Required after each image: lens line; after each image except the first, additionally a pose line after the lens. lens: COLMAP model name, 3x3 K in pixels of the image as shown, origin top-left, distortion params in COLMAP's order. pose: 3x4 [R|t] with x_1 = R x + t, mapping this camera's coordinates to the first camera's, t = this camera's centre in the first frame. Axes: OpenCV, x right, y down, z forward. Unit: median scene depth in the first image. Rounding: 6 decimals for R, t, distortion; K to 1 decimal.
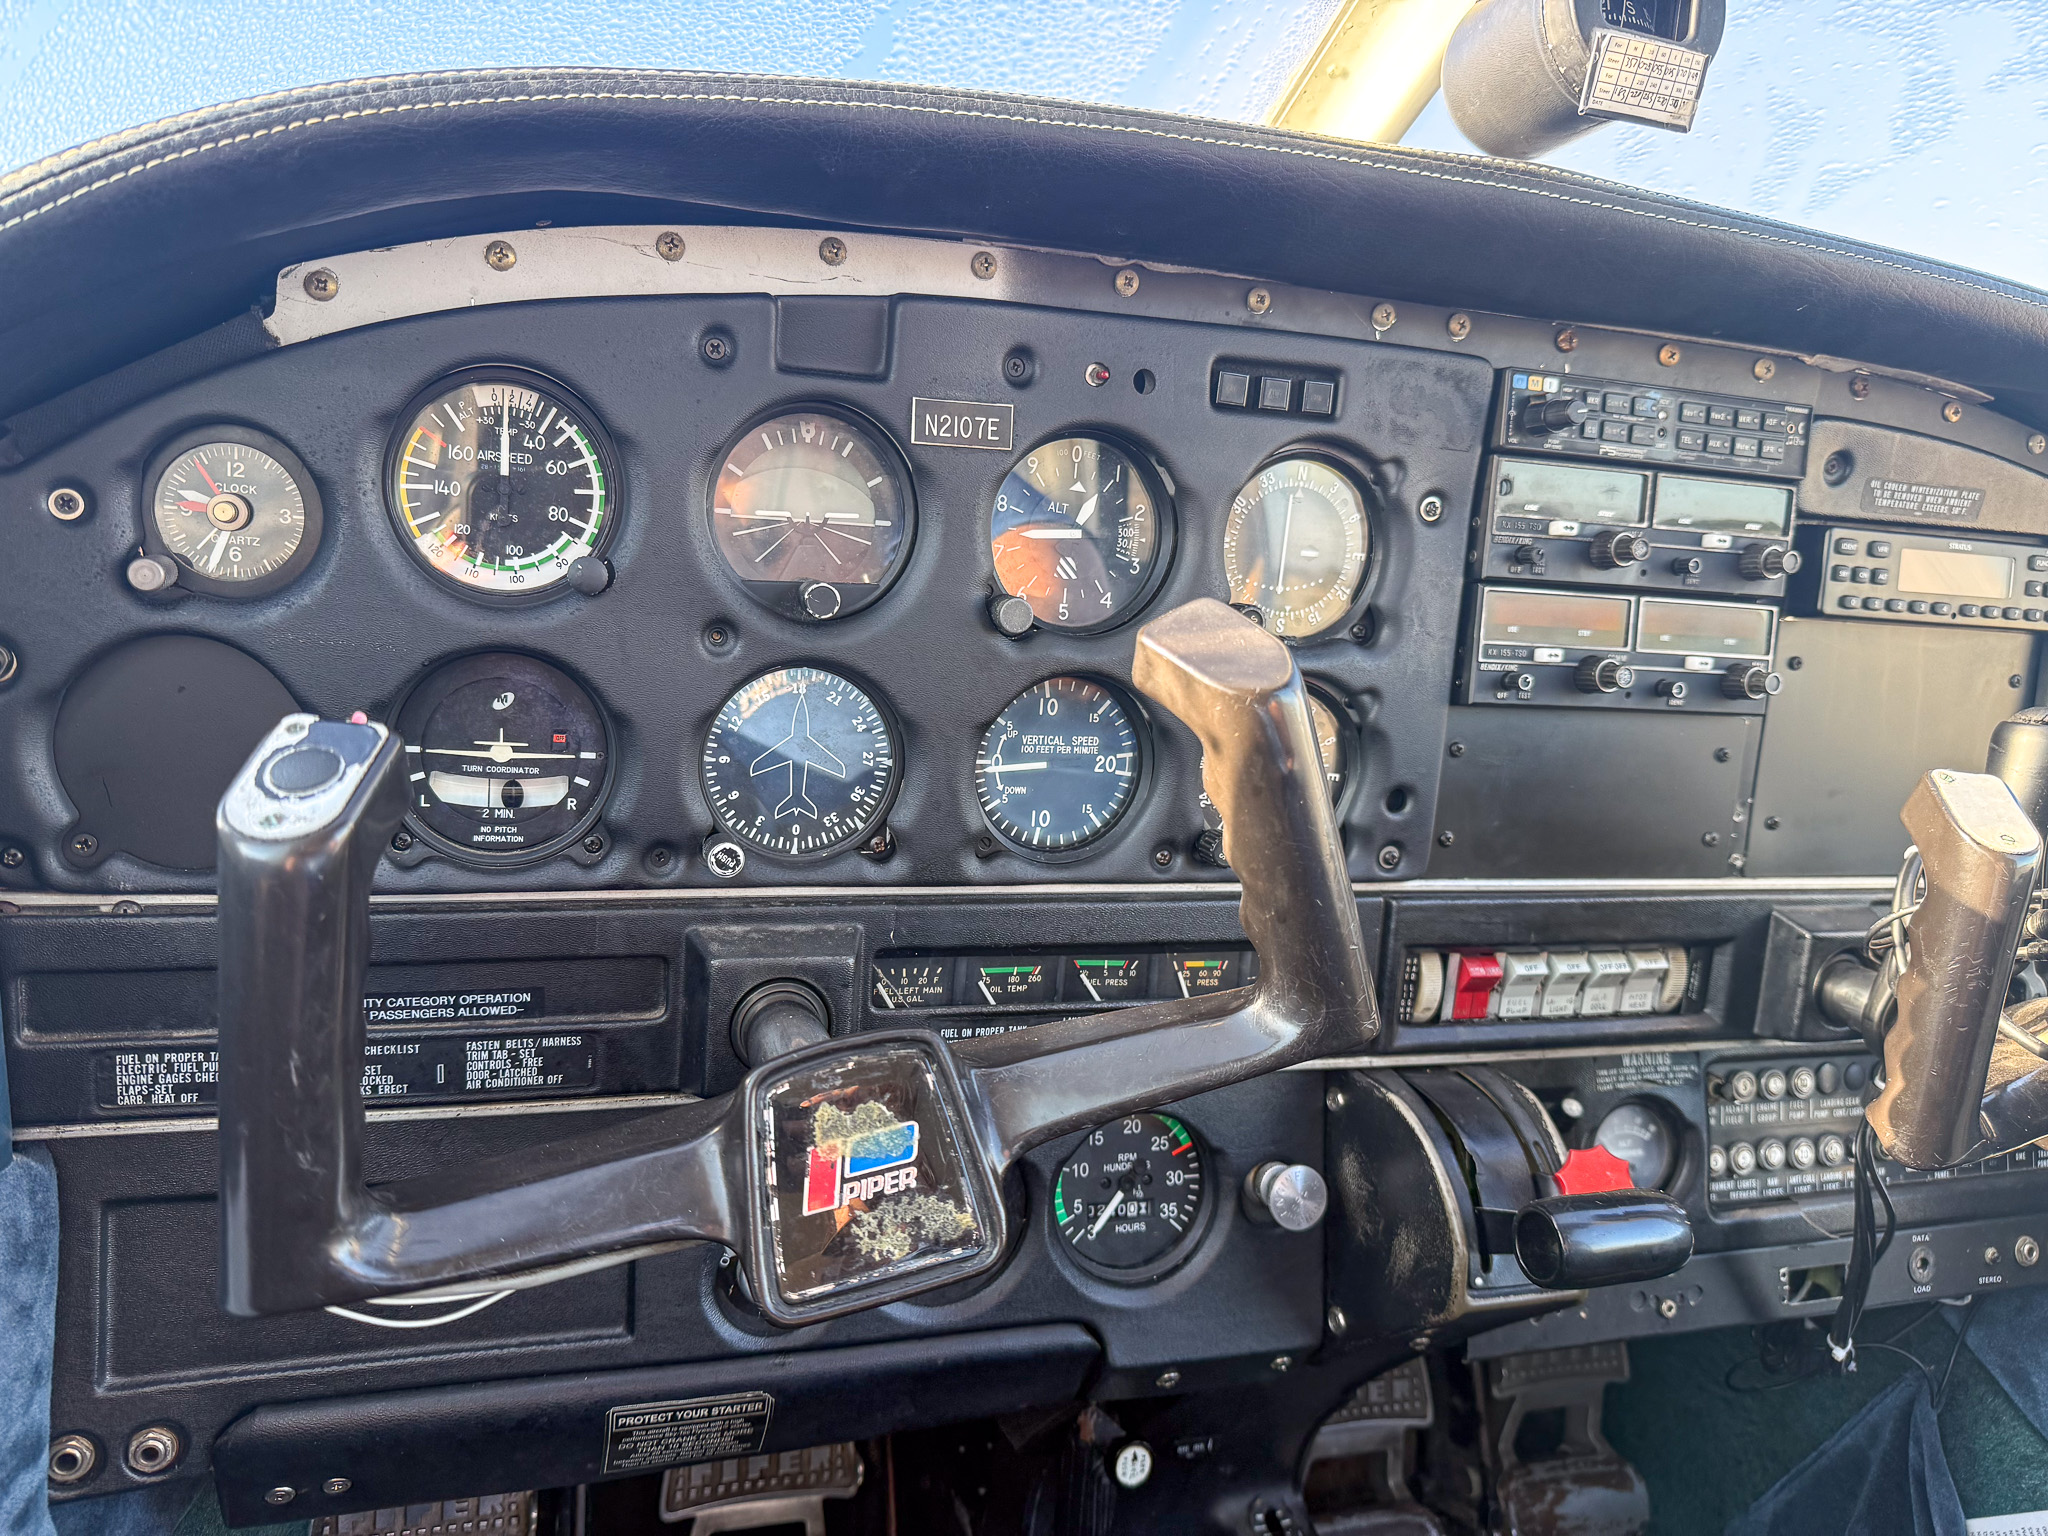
lens RADIAL K [[1488.9, 0, 1035.2], [0, 1488.9, 779.8], [0, 0, 1]] dist [0.020328, -0.042016]
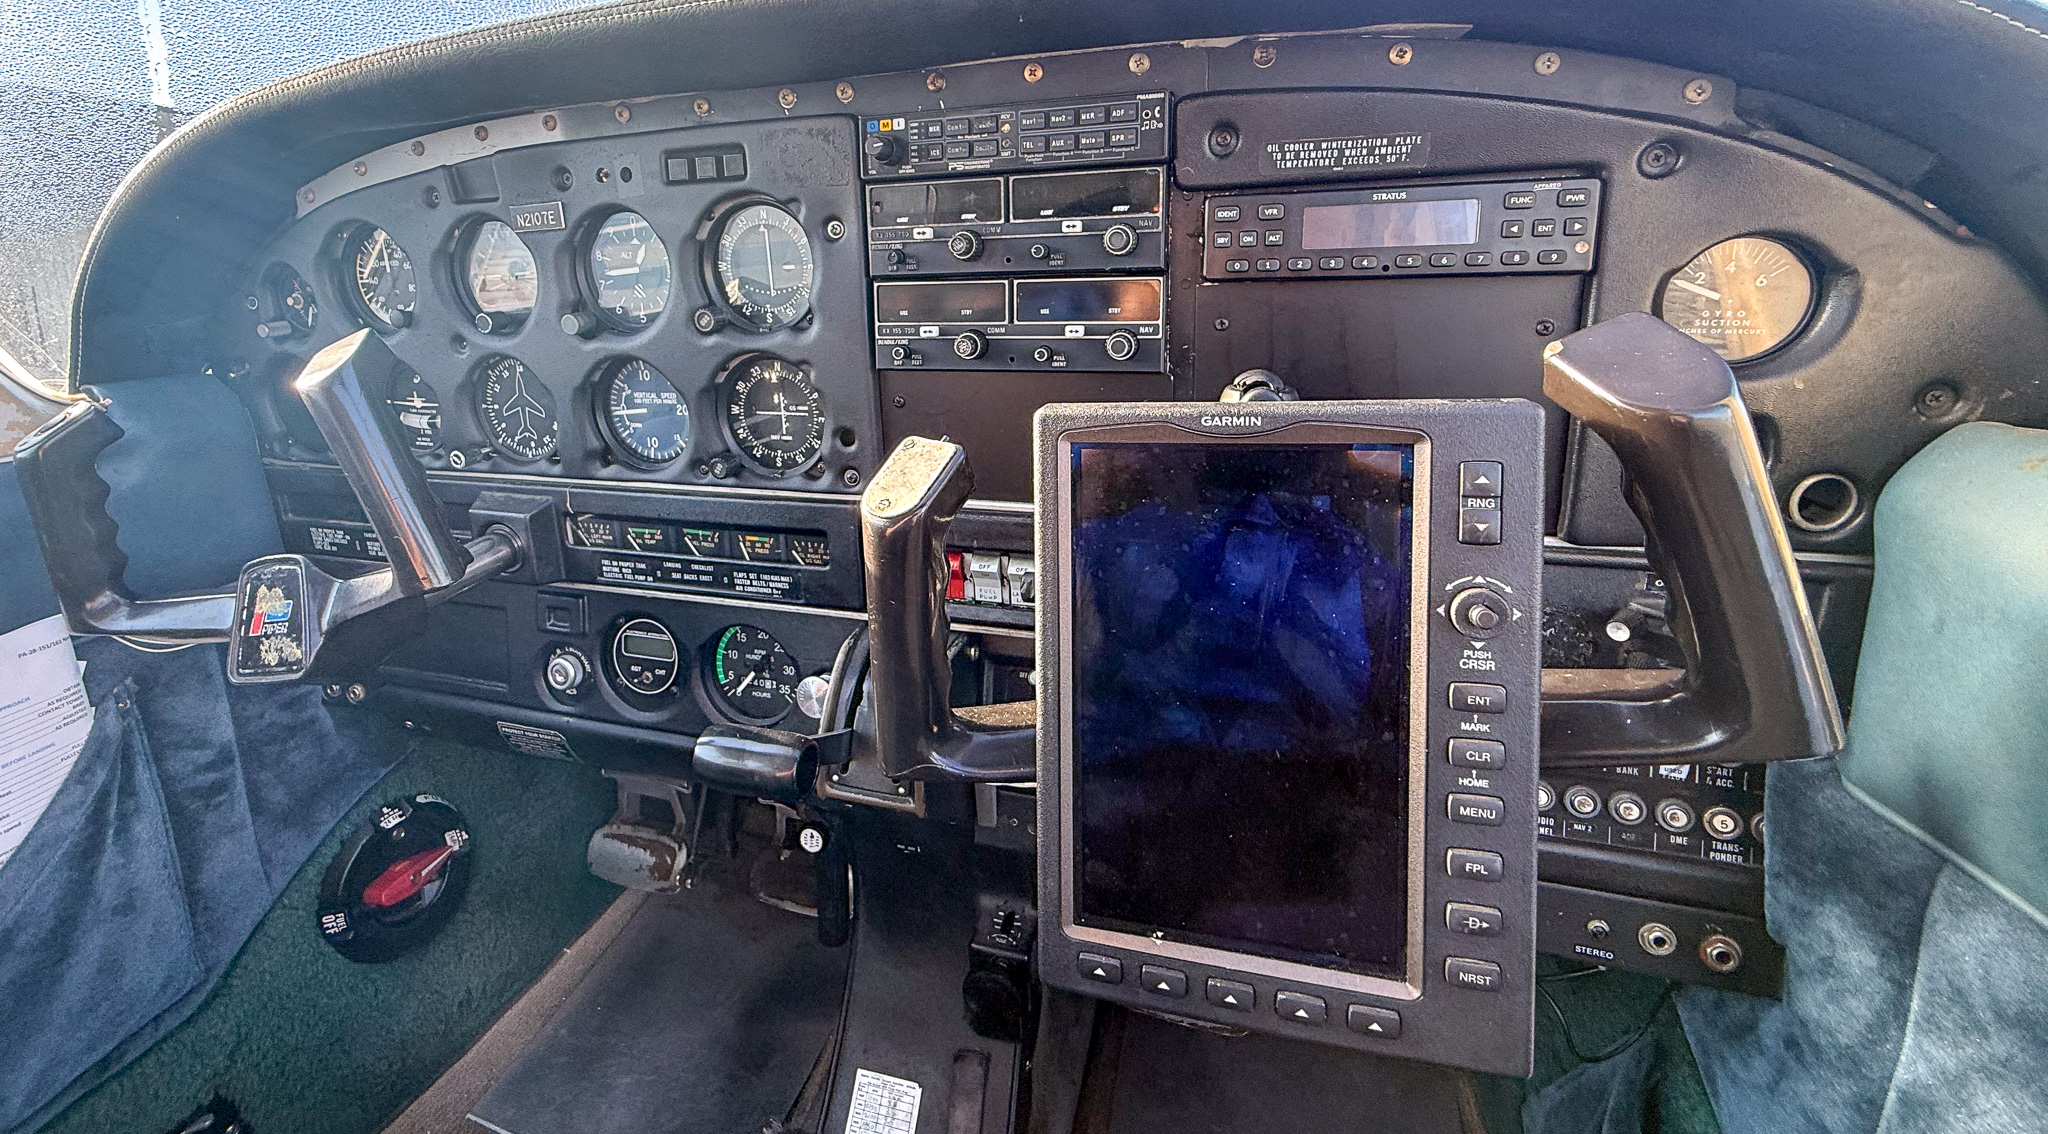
lens RADIAL K [[901.7, 0, 925.4], [0, 901.7, 449.0], [0, 0, 1]] dist [-0.000888, -0.000289]
pose [[0.782216, 0.043219, -0.621507, 0.891773], [-0.001244, 0.997697, 0.067814, -0.036589], [0.623006, -0.052272, 0.780468, 0.401856]]
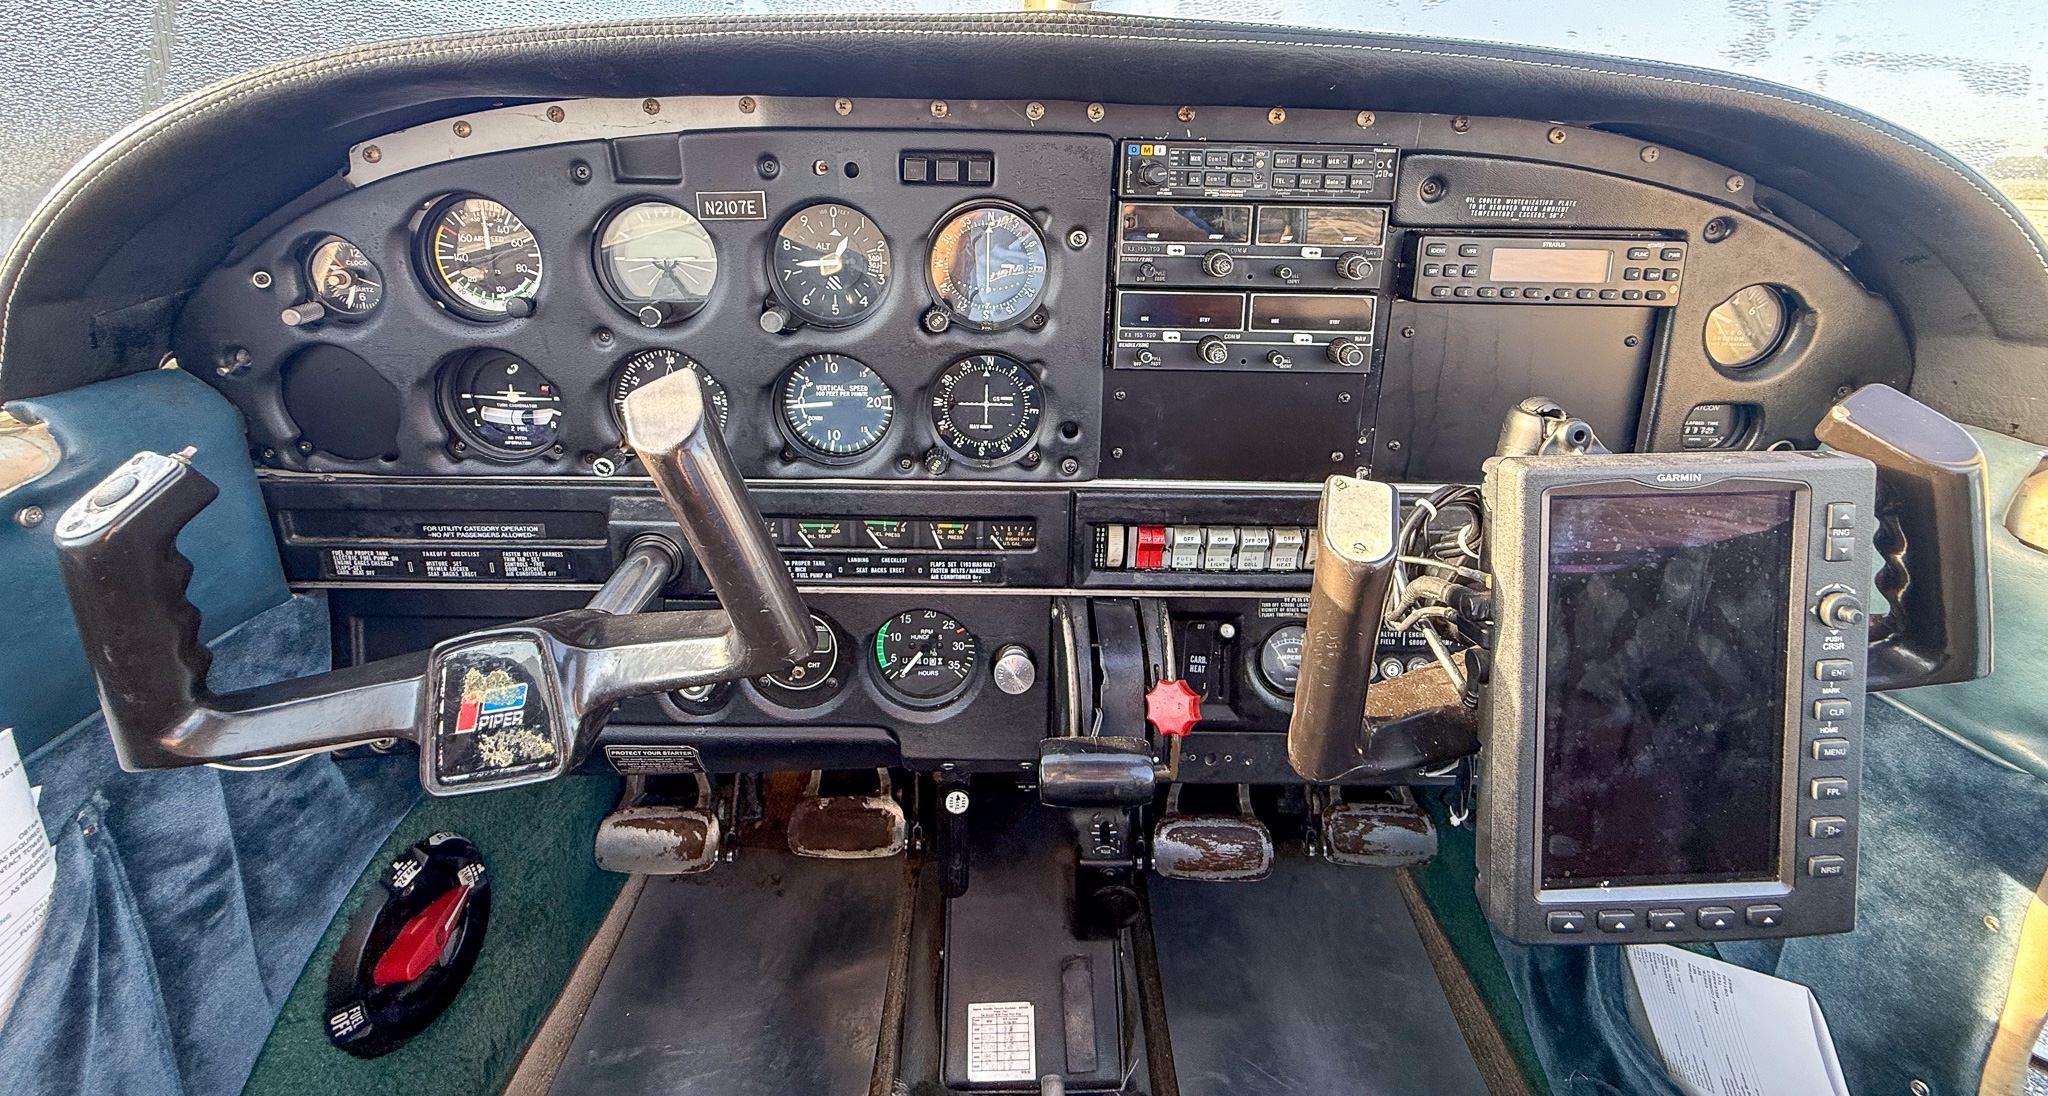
lens RADIAL K [[826.1, 0, 1022.3], [0, 826.1, 332.6], [0, 0, 1]] dist [0.000469, -0.000594]
pose [[0.950904, 0.024887, -0.308484, 0.481654], [-0.004138, 0.997695, 0.067732, -0.149770], [0.309458, -0.063130, 0.948815, 0.218279]]
